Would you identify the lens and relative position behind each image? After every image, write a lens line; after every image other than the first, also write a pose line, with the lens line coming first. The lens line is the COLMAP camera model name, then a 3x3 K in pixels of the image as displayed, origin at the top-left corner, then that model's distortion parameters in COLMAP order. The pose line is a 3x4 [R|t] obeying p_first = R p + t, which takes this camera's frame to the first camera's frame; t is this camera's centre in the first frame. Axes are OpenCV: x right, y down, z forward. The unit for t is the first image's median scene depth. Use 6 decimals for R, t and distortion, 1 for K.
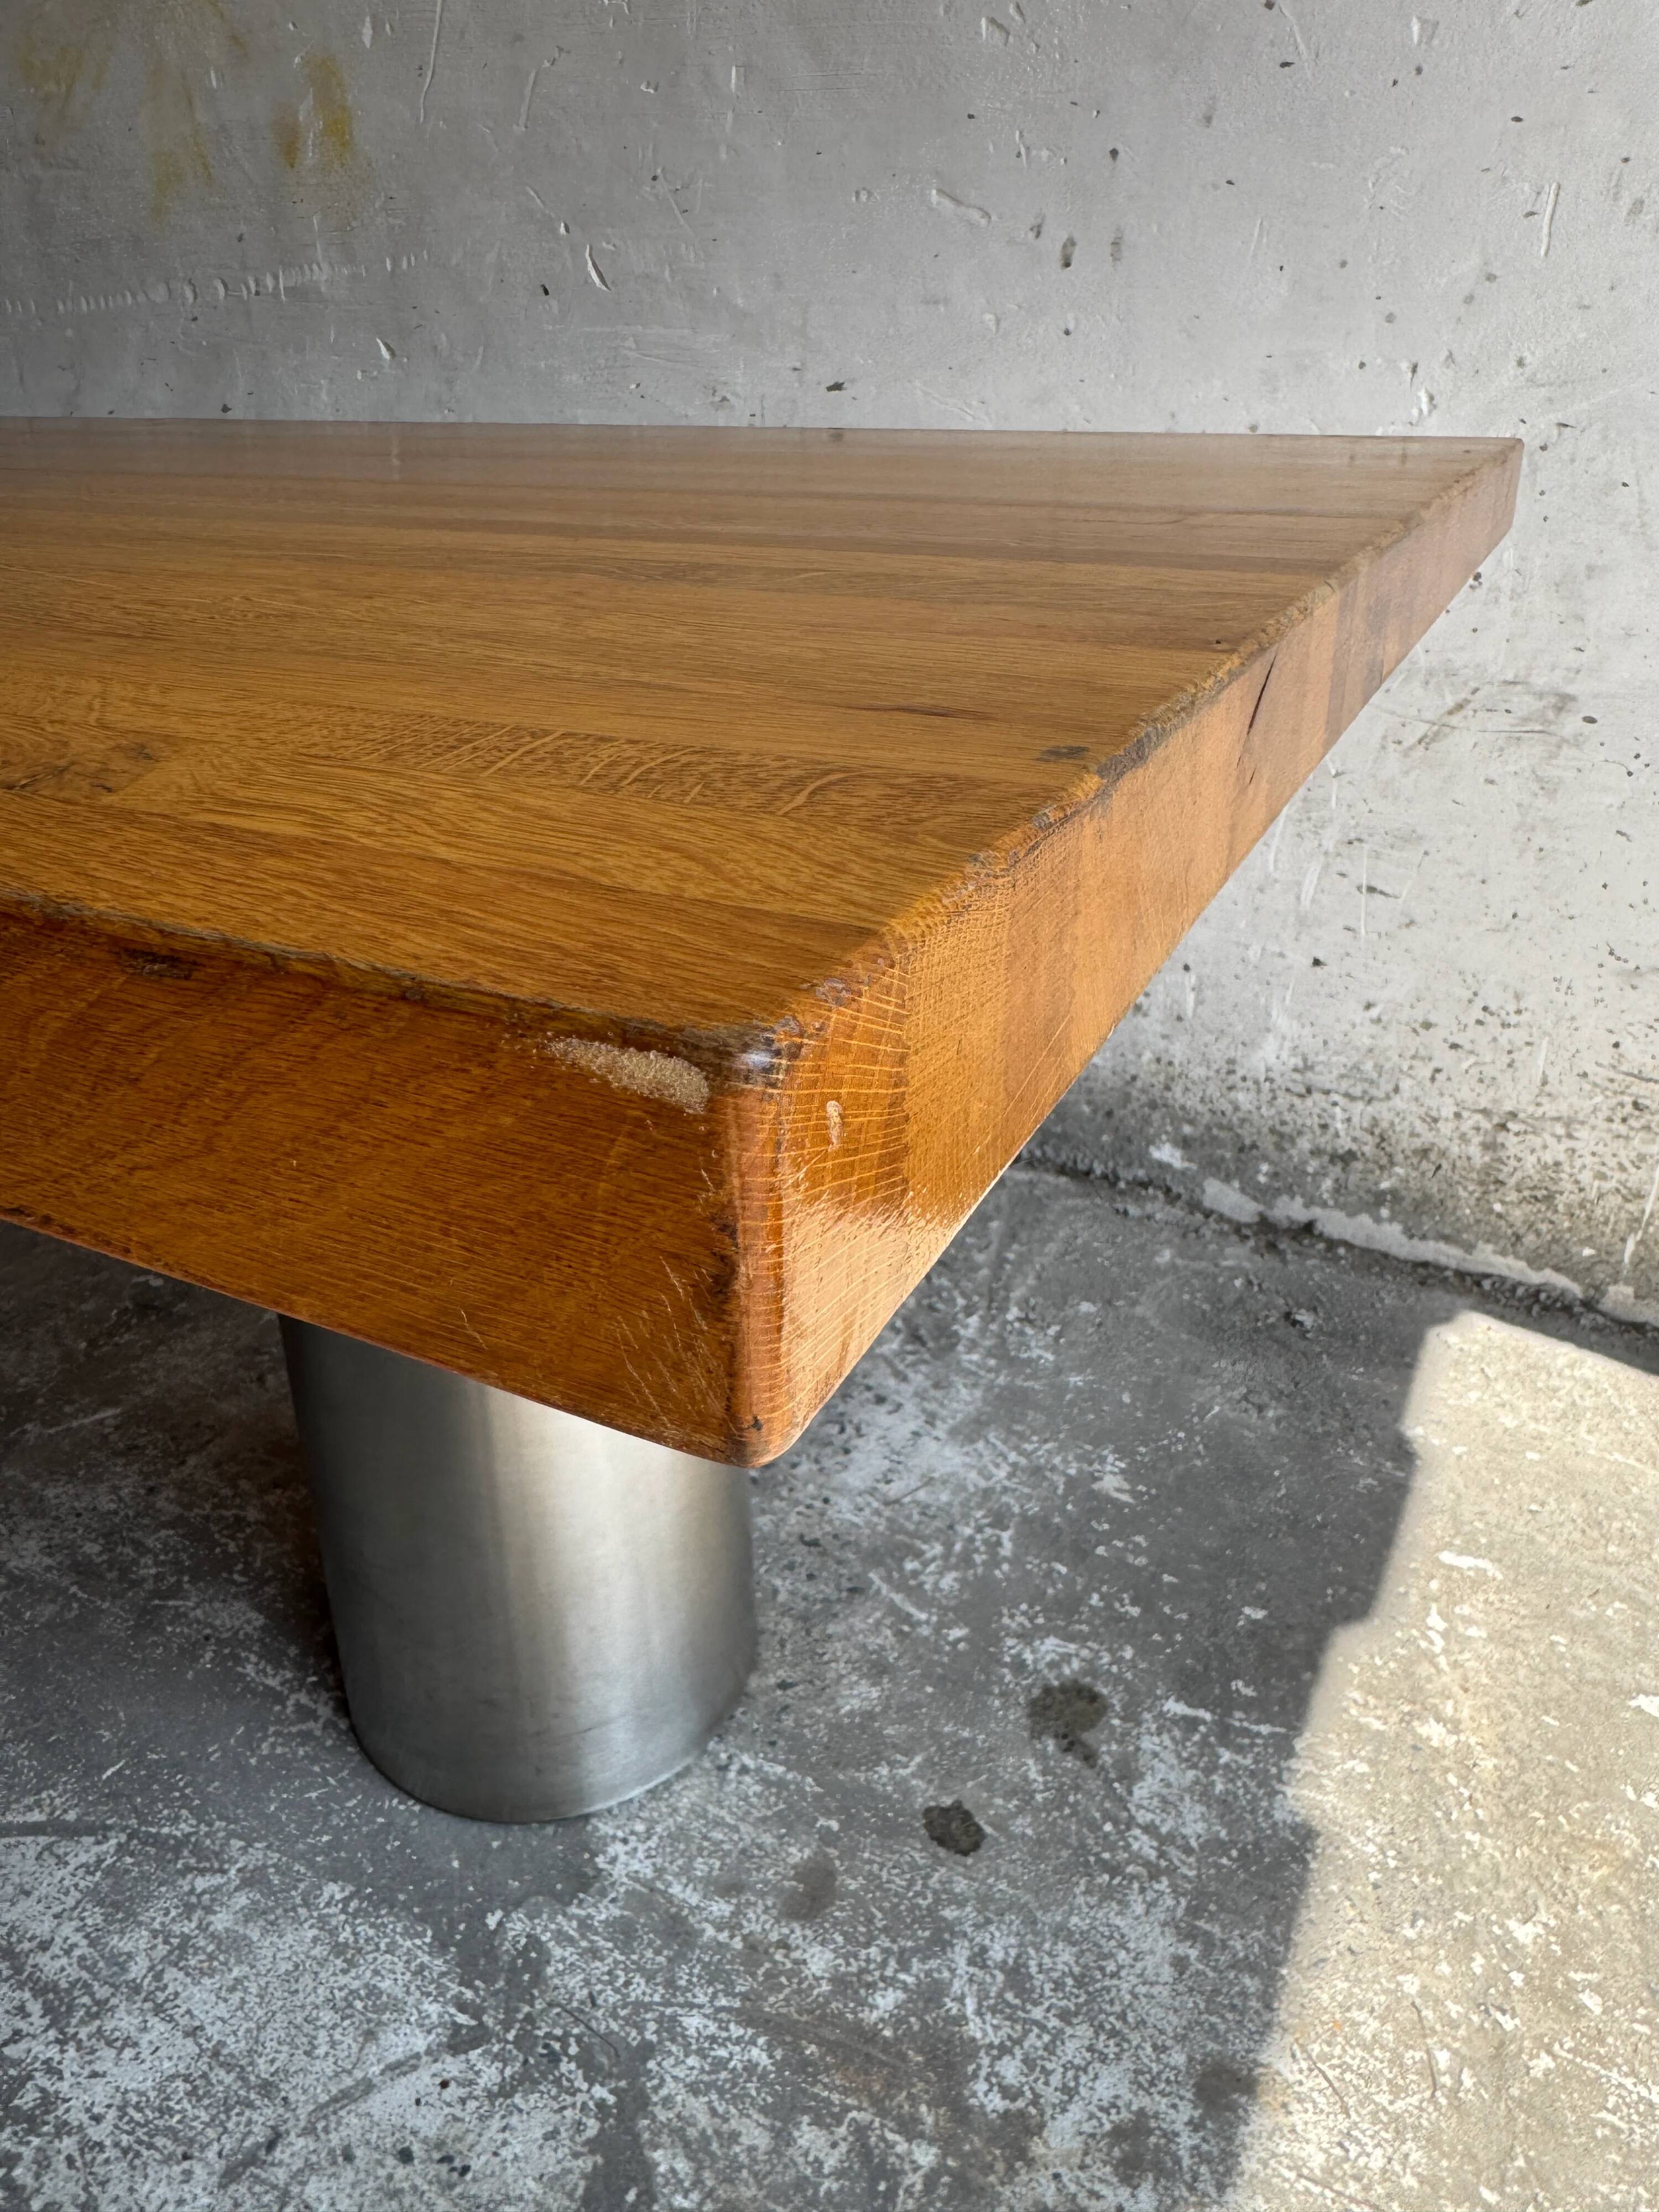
lens RADIAL K [[1567.9, 0, 831.3], [0, 1567.9, 1000.7], [0, 0, 1]] dist [0.003512, -0.013130]
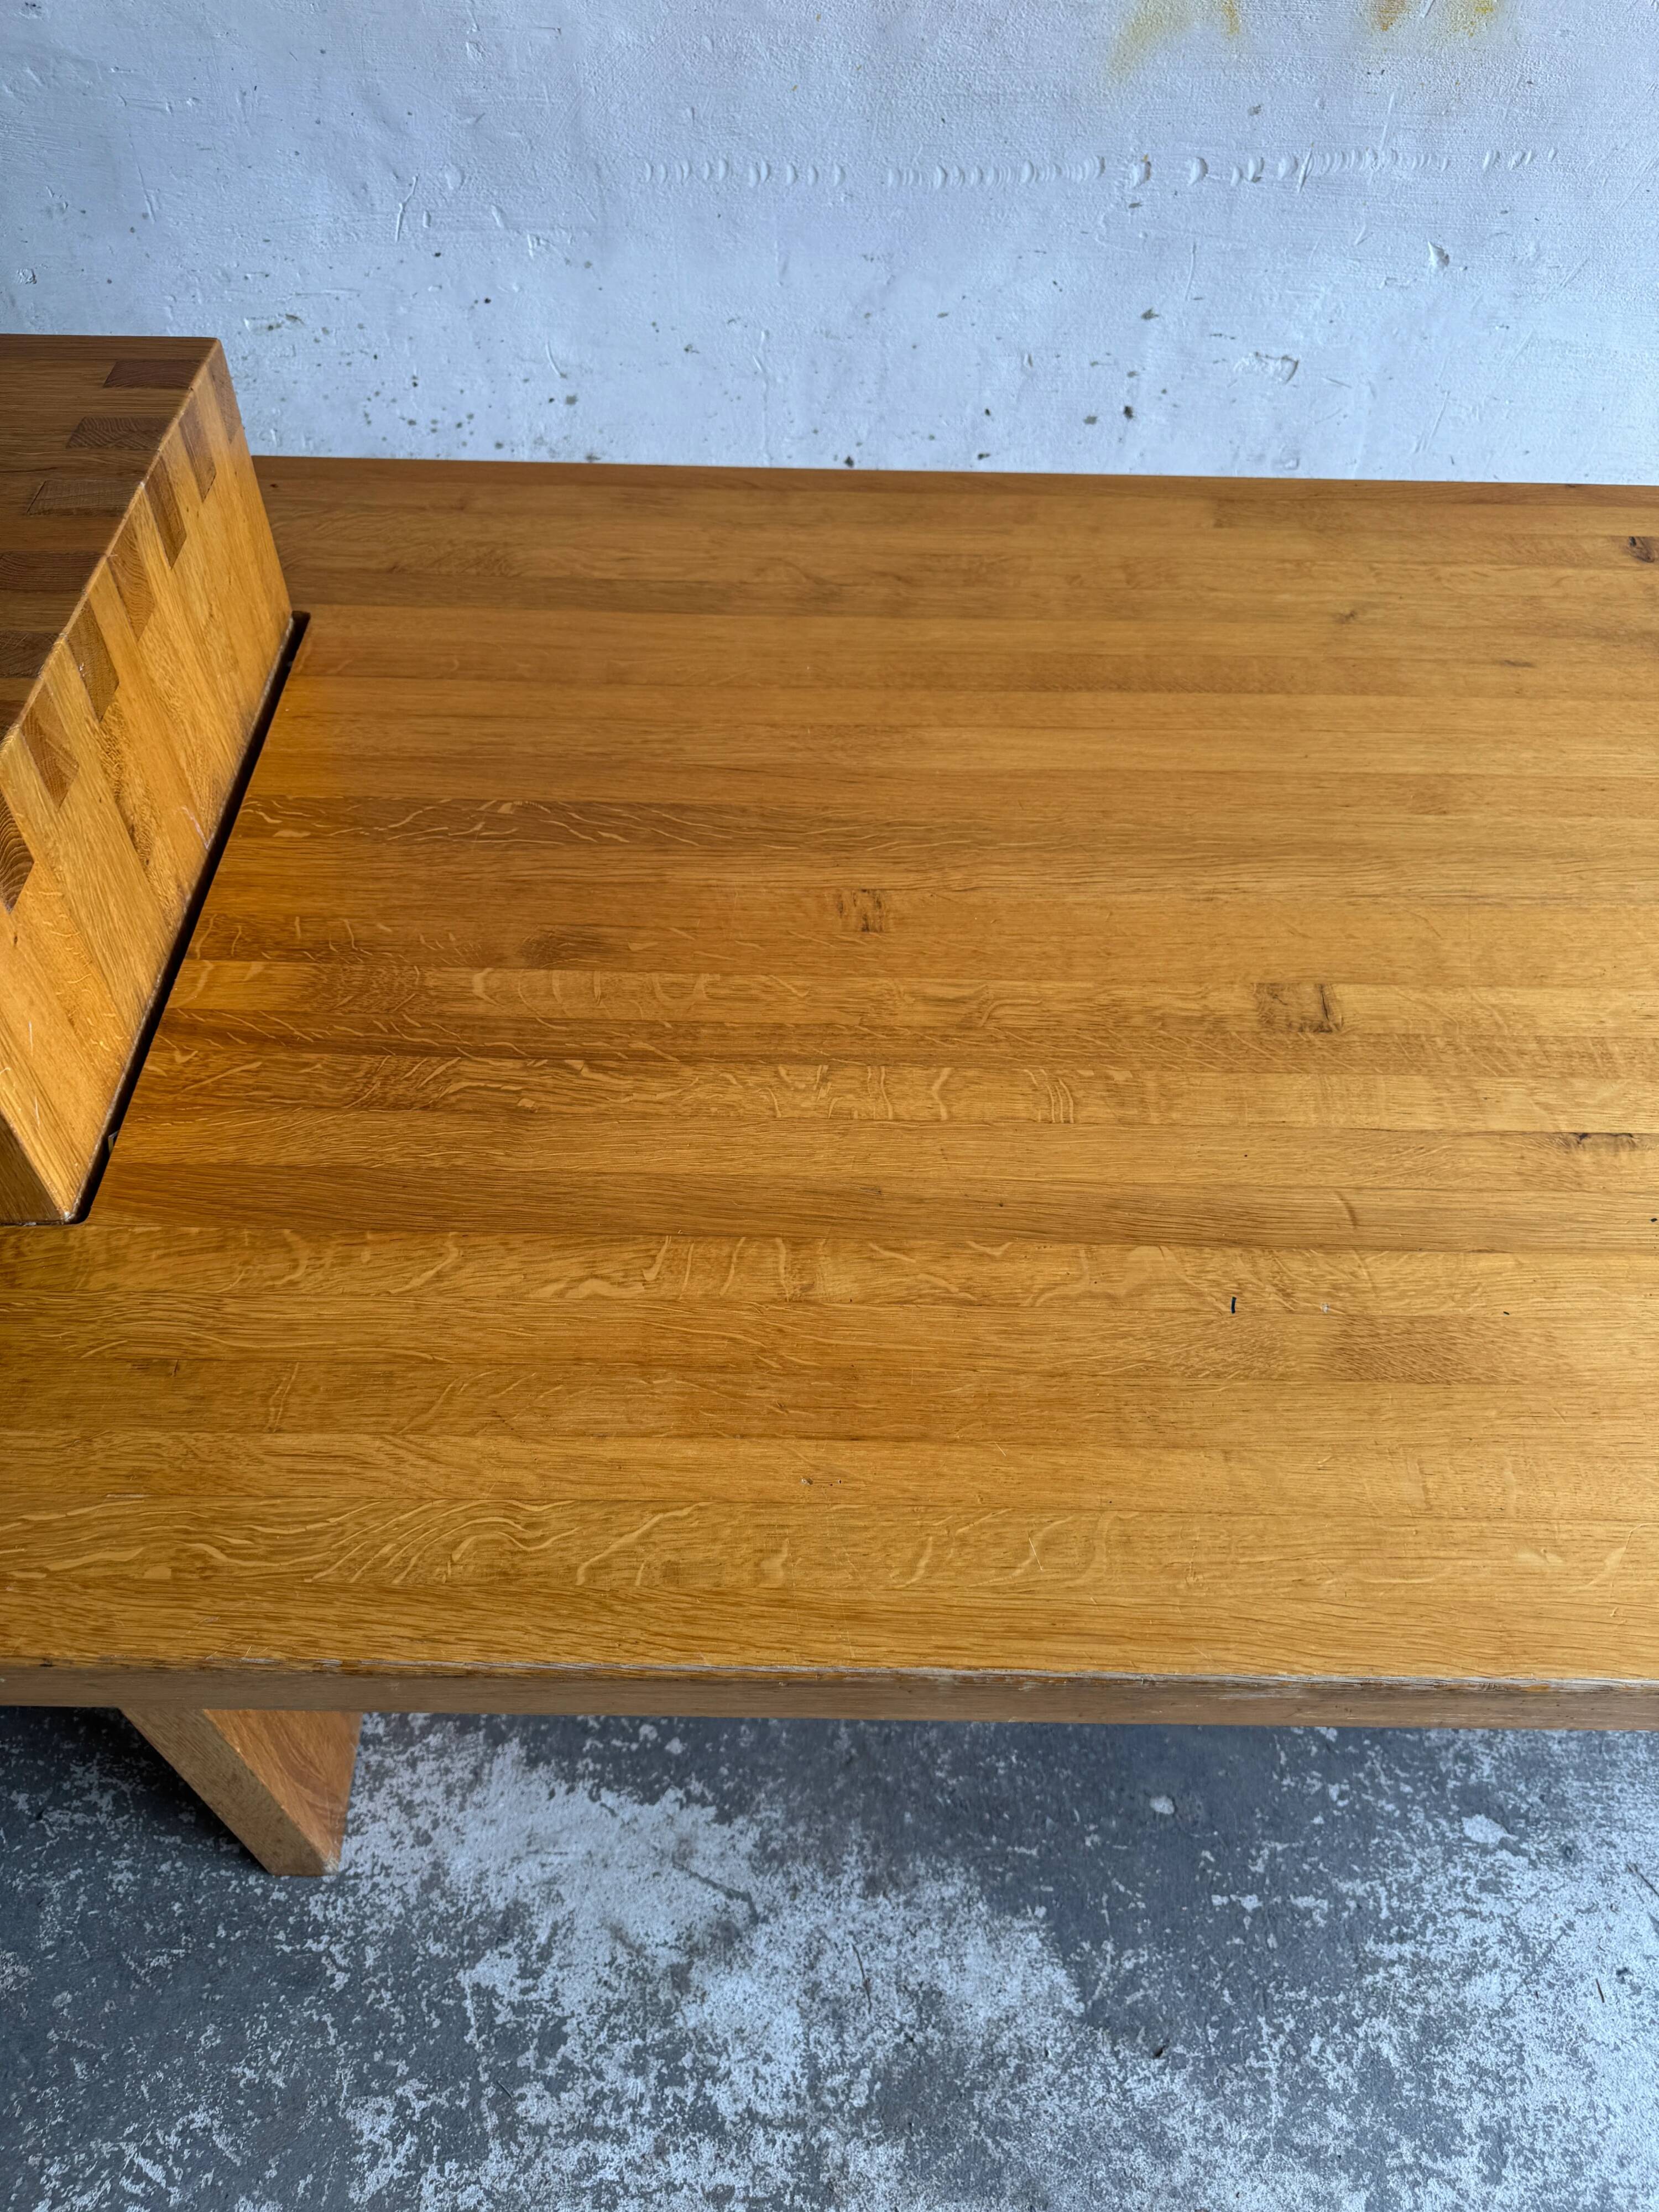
lens RADIAL K [[1567.9, 0, 821.3], [0, 1567.9, 1095.8], [0, 0, 1]] dist [0.003512, -0.013130]
pose [[0.898318, -0.320326, 0.300693, -1.288235], [0.148091, 0.865127, 0.479191, -0.622208], [-0.413636, -0.385936, 0.824596, 0.335154]]
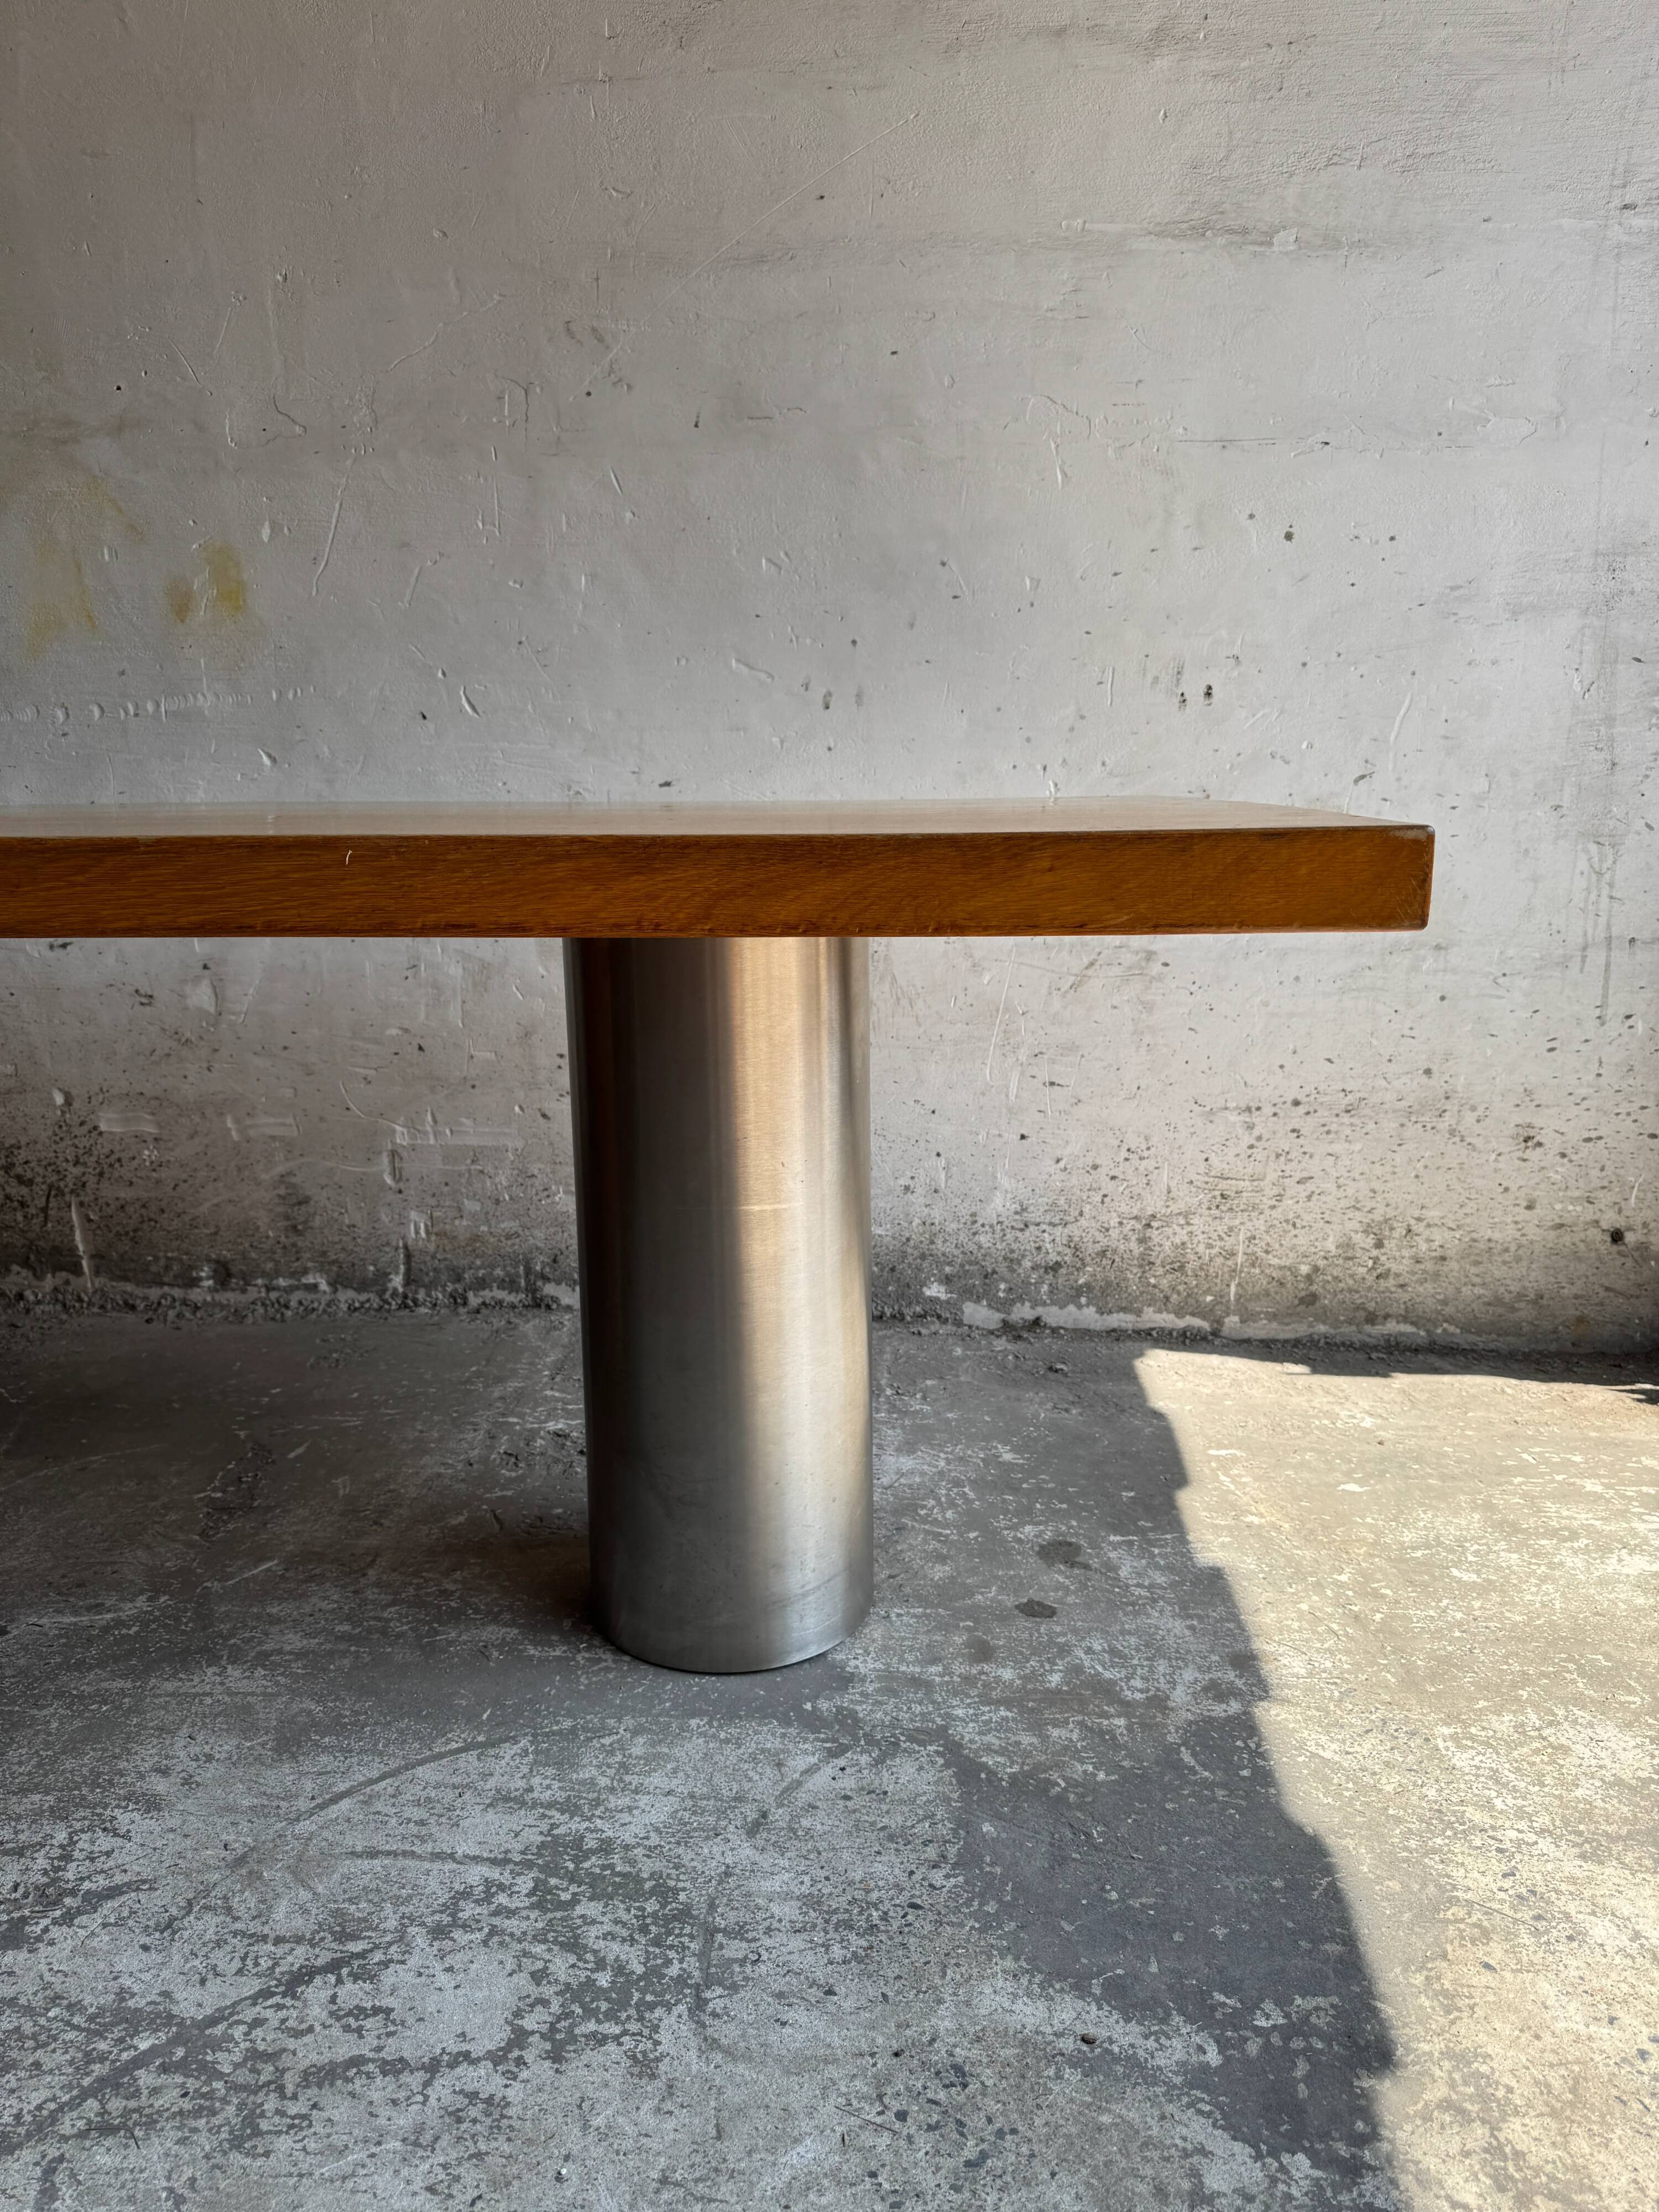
lens RADIAL K [[1567.9, 0, 843.0], [0, 1567.9, 1115.1], [0, 0, 1]] dist [0.003512, -0.013130]
pose [[0.912169, -0.084072, 0.401097, -0.511090], [0.158745, 0.974807, -0.156691, 0.184812], [-0.377819, 0.206601, 0.902535, -0.347901]]
